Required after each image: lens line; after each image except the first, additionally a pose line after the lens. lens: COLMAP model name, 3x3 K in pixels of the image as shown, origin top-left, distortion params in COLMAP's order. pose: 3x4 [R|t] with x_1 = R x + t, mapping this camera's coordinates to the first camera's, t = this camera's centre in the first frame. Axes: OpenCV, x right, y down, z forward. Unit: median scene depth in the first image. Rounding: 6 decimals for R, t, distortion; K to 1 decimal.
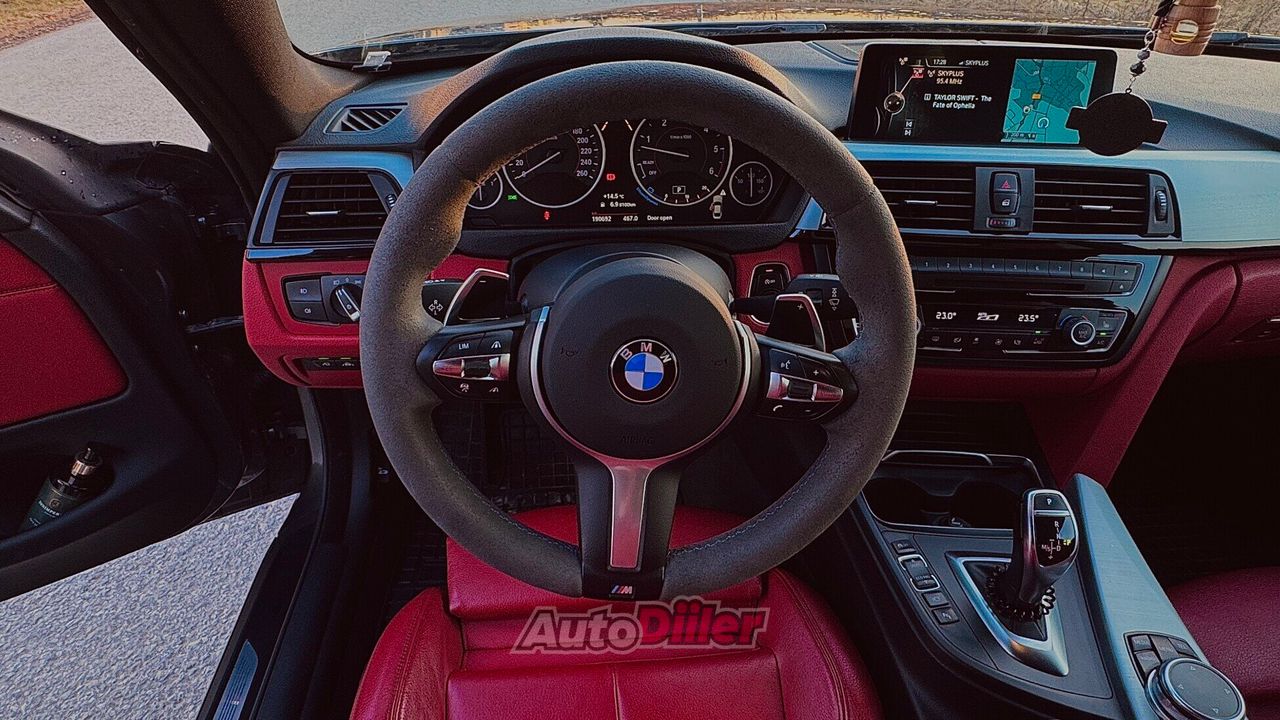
lens RADIAL K [[720.9, 0, 636.8], [0, 720.9, 352.1], [0, 0, 1]] dist [-0.003709, -0.002143]
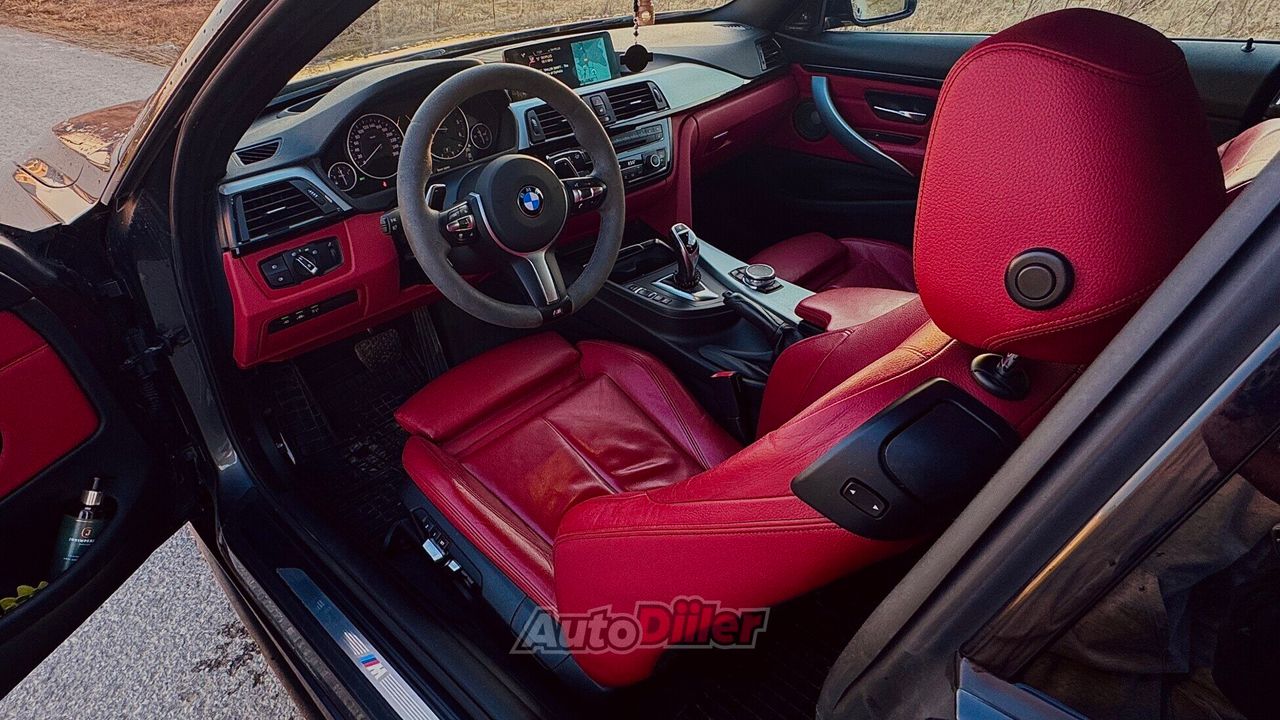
lens RADIAL K [[720.9, 0, 636.8], [0, 720.9, 352.1], [0, 0, 1]] dist [-0.003709, -0.002143]
pose [[0.742286, -0.404421, 0.534281, -0.762798], [0.423230, 0.901122, 0.094098, 0.254598], [-0.519508, 0.156276, 0.840053, -0.643722]]
